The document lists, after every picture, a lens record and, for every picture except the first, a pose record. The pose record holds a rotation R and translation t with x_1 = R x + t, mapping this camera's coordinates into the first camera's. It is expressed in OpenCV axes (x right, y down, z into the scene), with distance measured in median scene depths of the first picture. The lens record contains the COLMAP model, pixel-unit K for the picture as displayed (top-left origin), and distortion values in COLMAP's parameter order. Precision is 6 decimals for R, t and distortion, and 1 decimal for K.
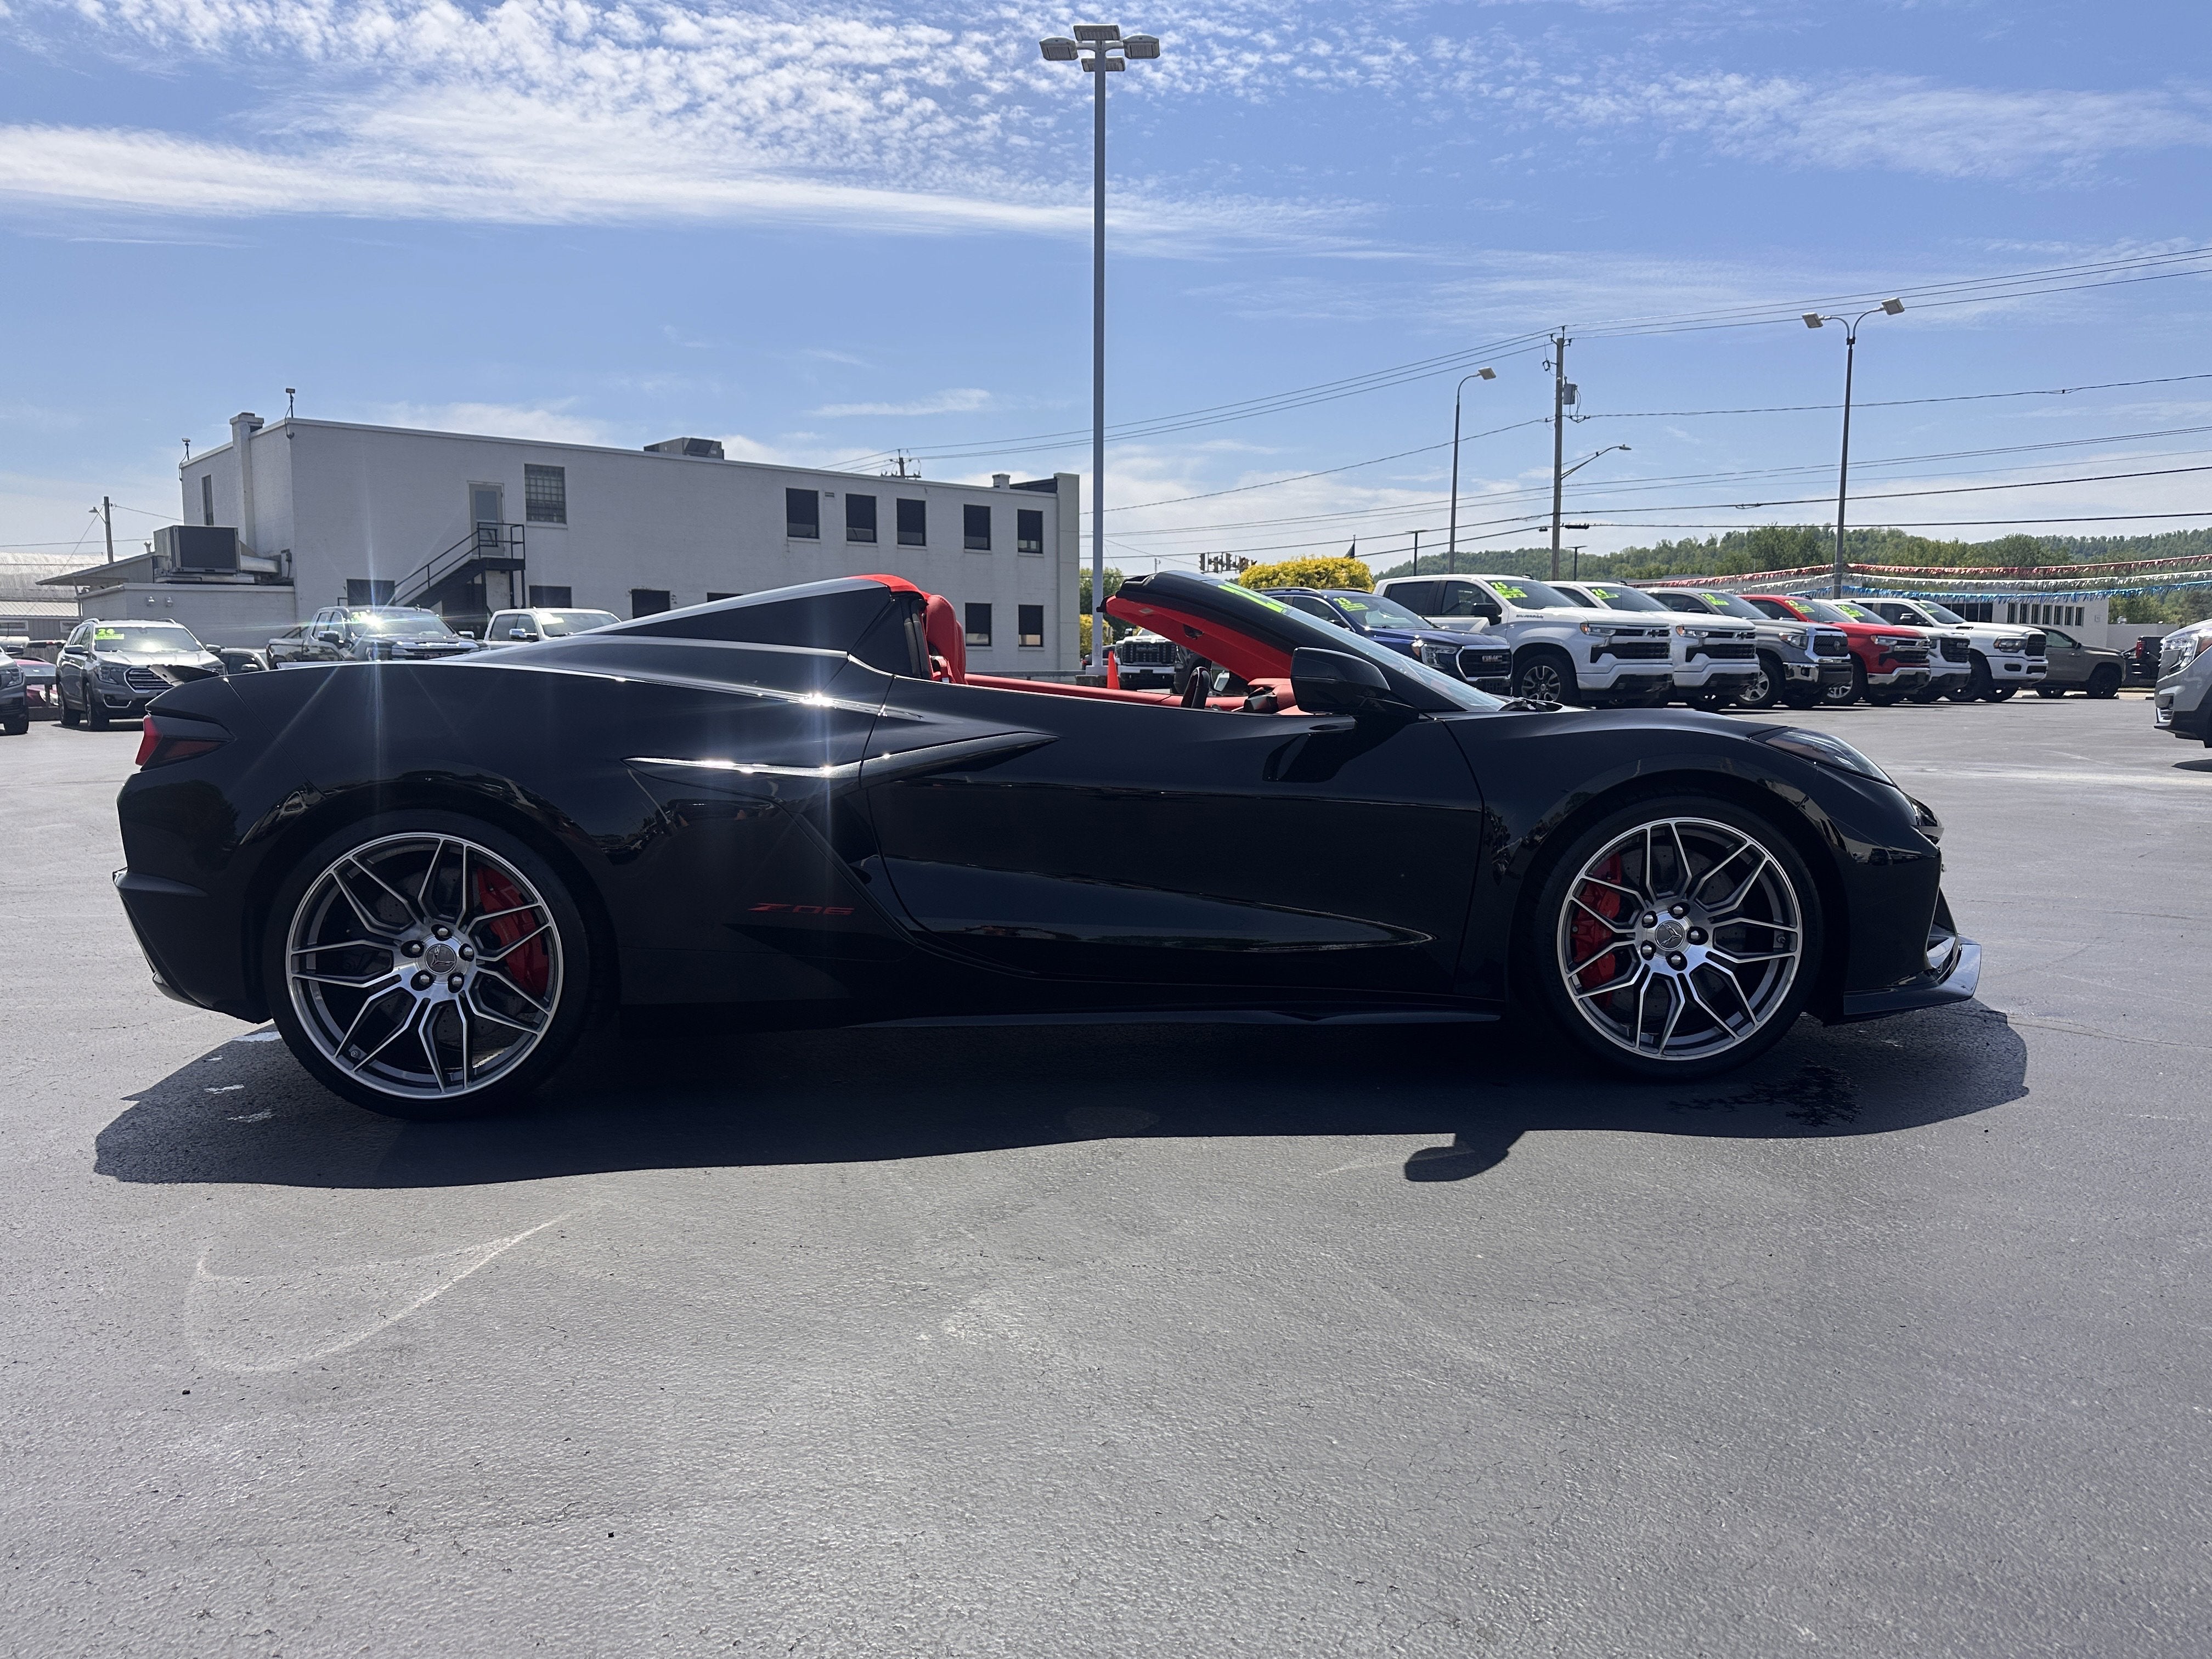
lens RADIAL K [[1671.8, 0, 1101.0], [0, 1671.8, 847.4], [0, 0, 1]] dist [0.052163, -0.021784]
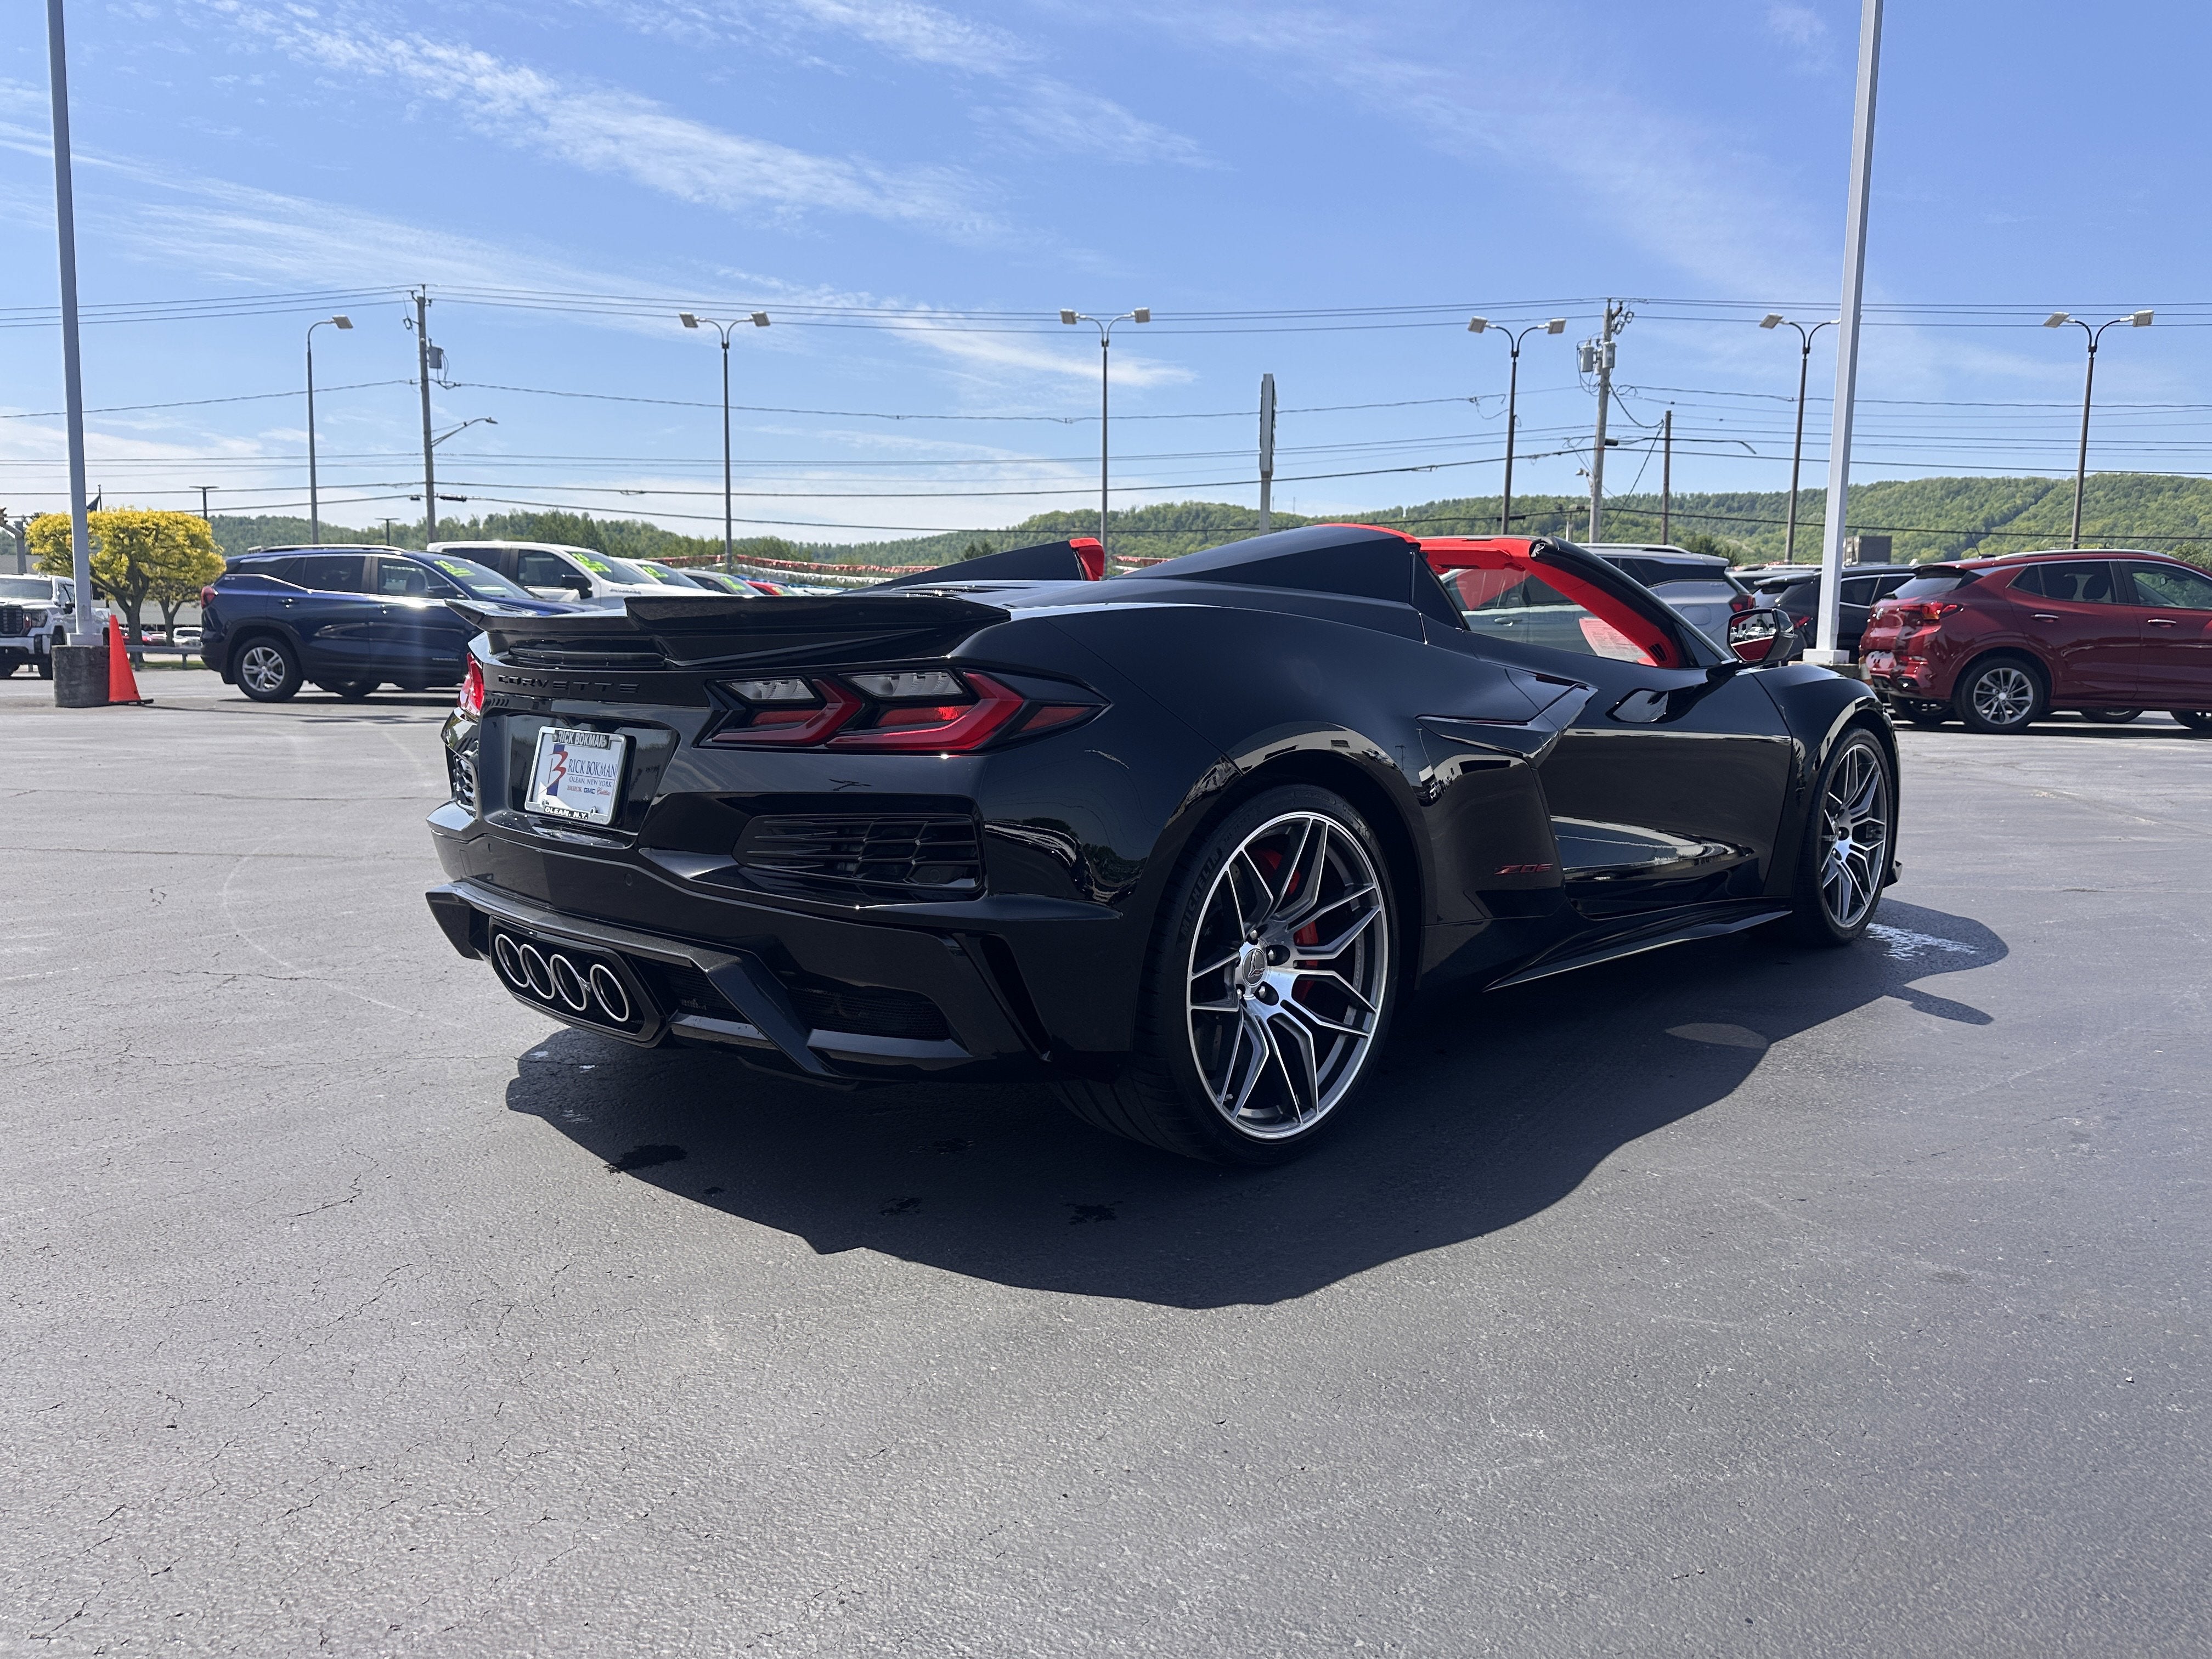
lens RADIAL K [[1671.8, 0, 1122.9], [0, 1671.8, 844.0], [0, 0, 1]] dist [0.052163, -0.021784]
pose [[0.749530, -0.067548, 0.658514, -0.034403], [0.062617, 0.997554, 0.031055, -0.000535], [-0.659002, 0.017958, 0.751927, 0.014531]]
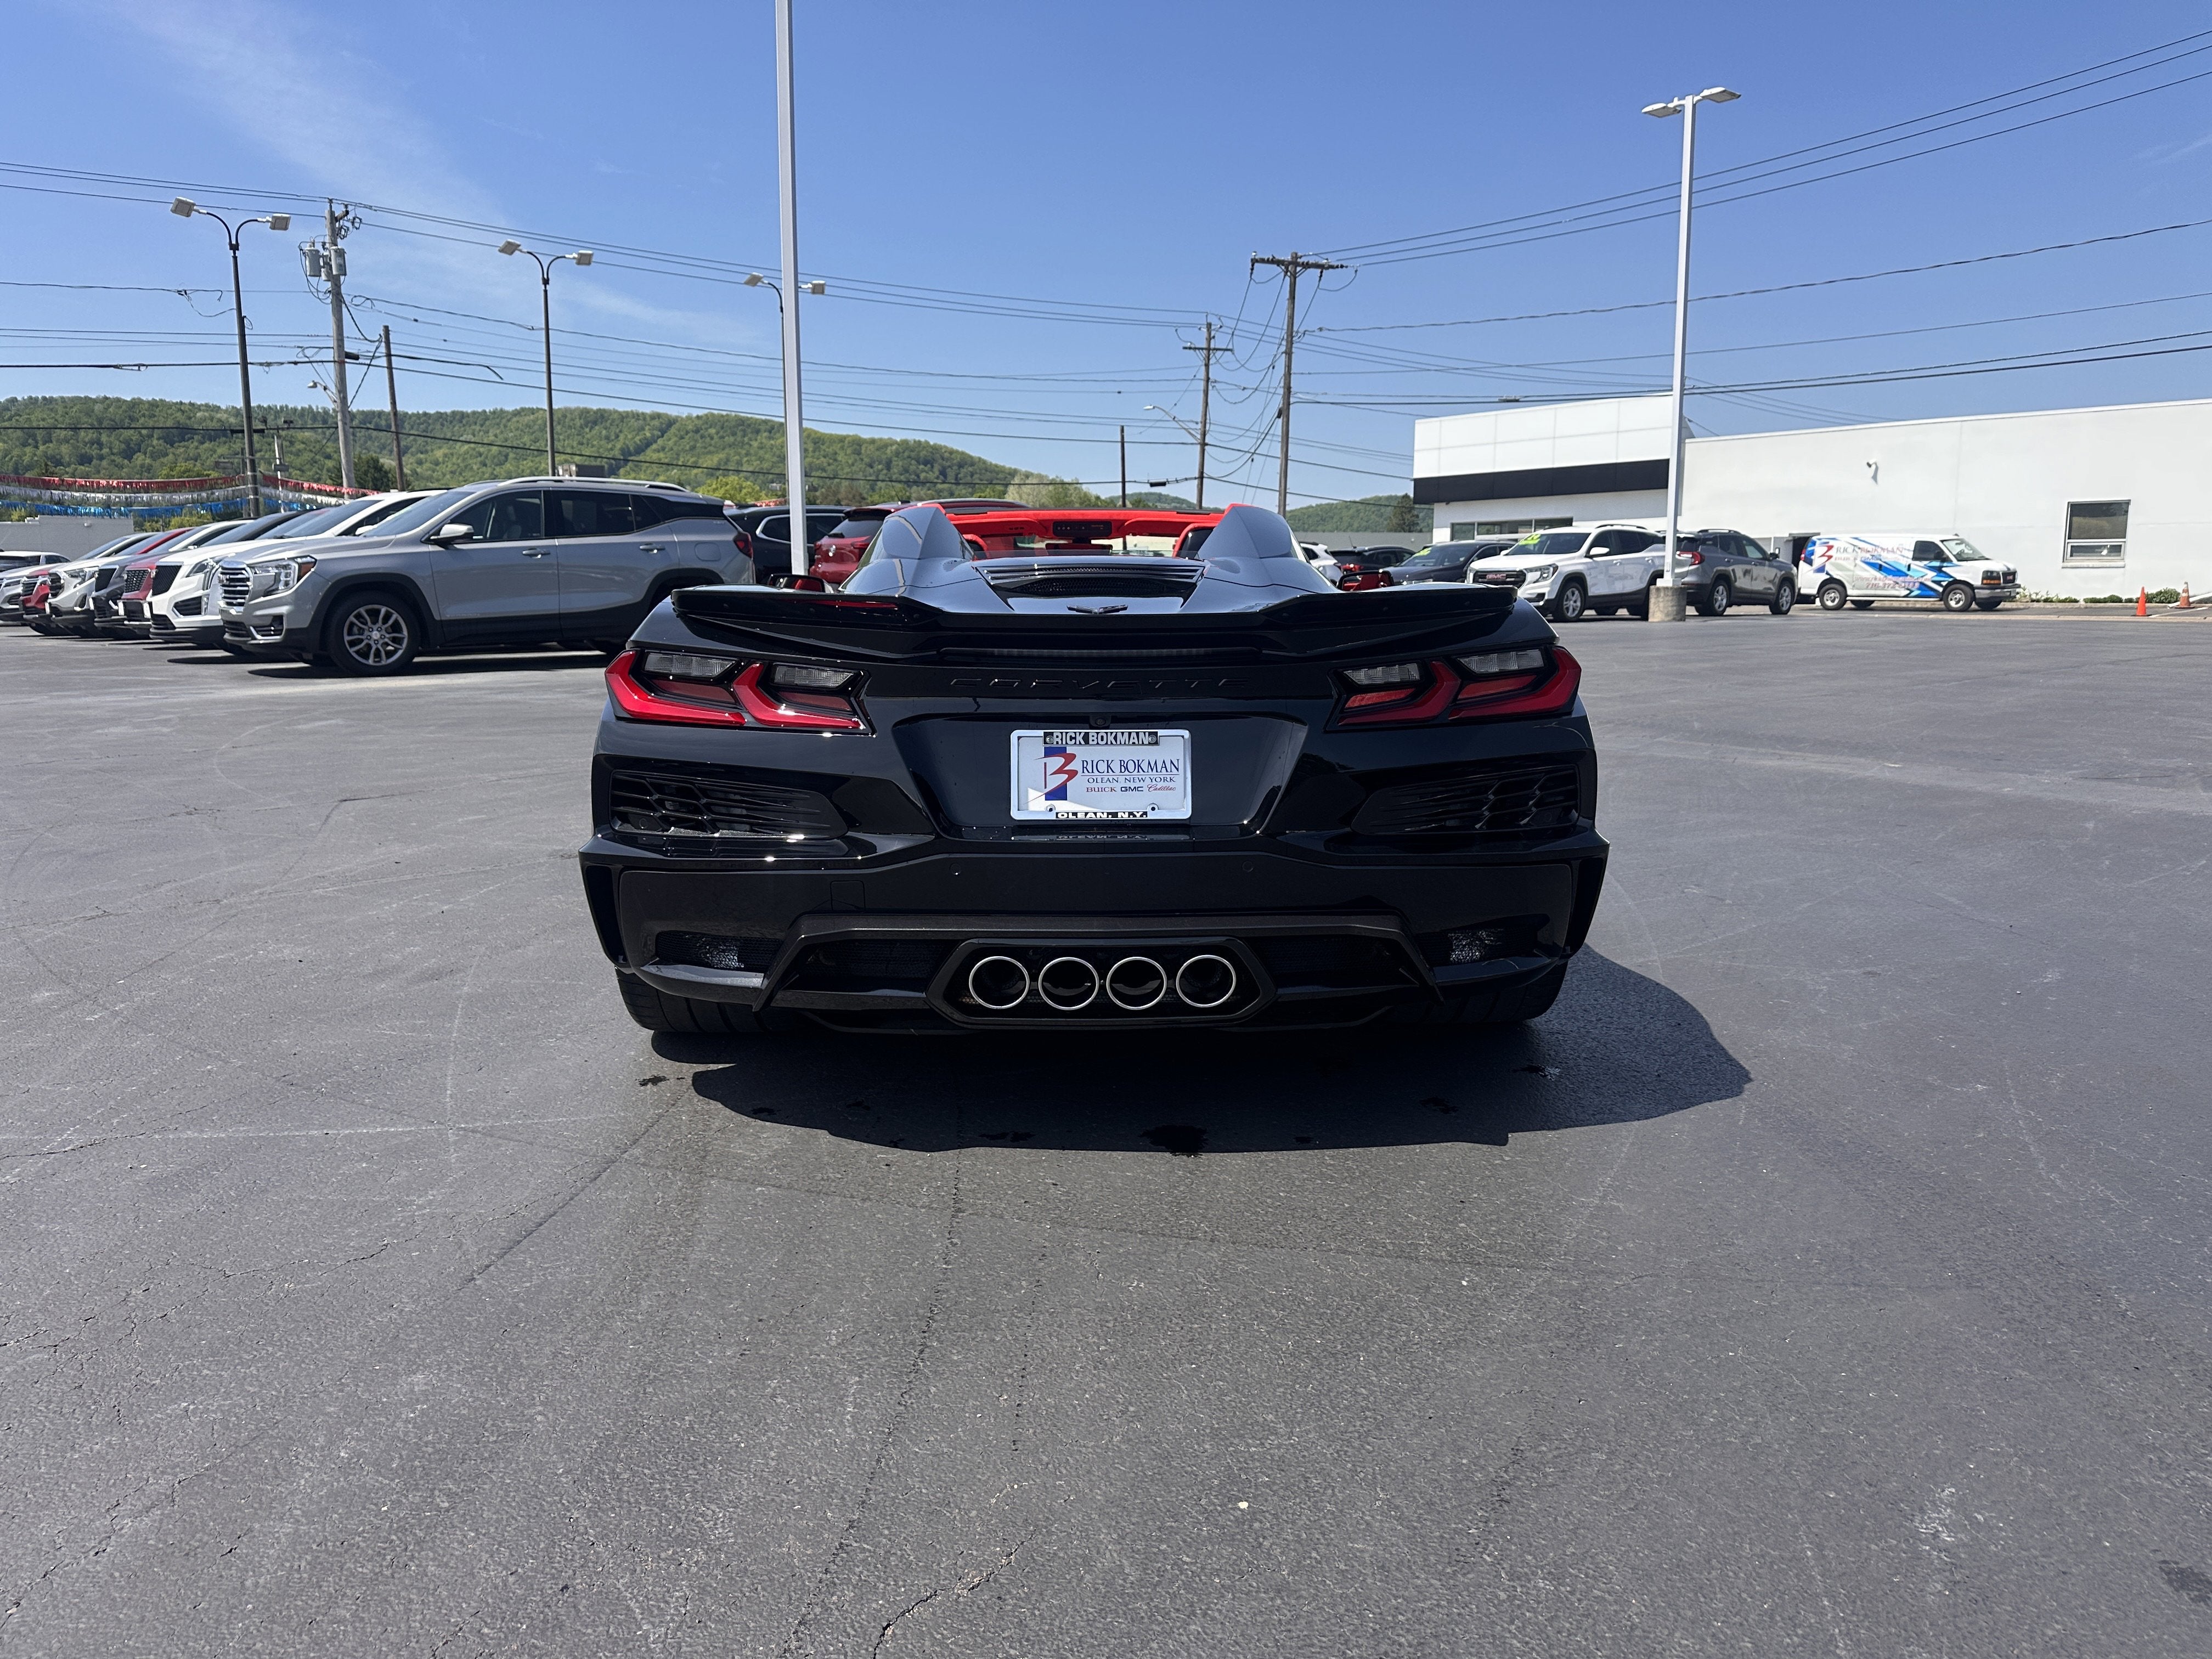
lens RADIAL K [[1671.8, 0, 1105.4], [0, 1671.8, 833.4], [0, 0, 1]] dist [0.052163, -0.021784]
pose [[0.026128, -0.157747, 0.987134, -0.157345], [0.123000, 0.980475, 0.153427, -0.033319], [-0.992063, 0.117409, 0.045021, 0.221675]]
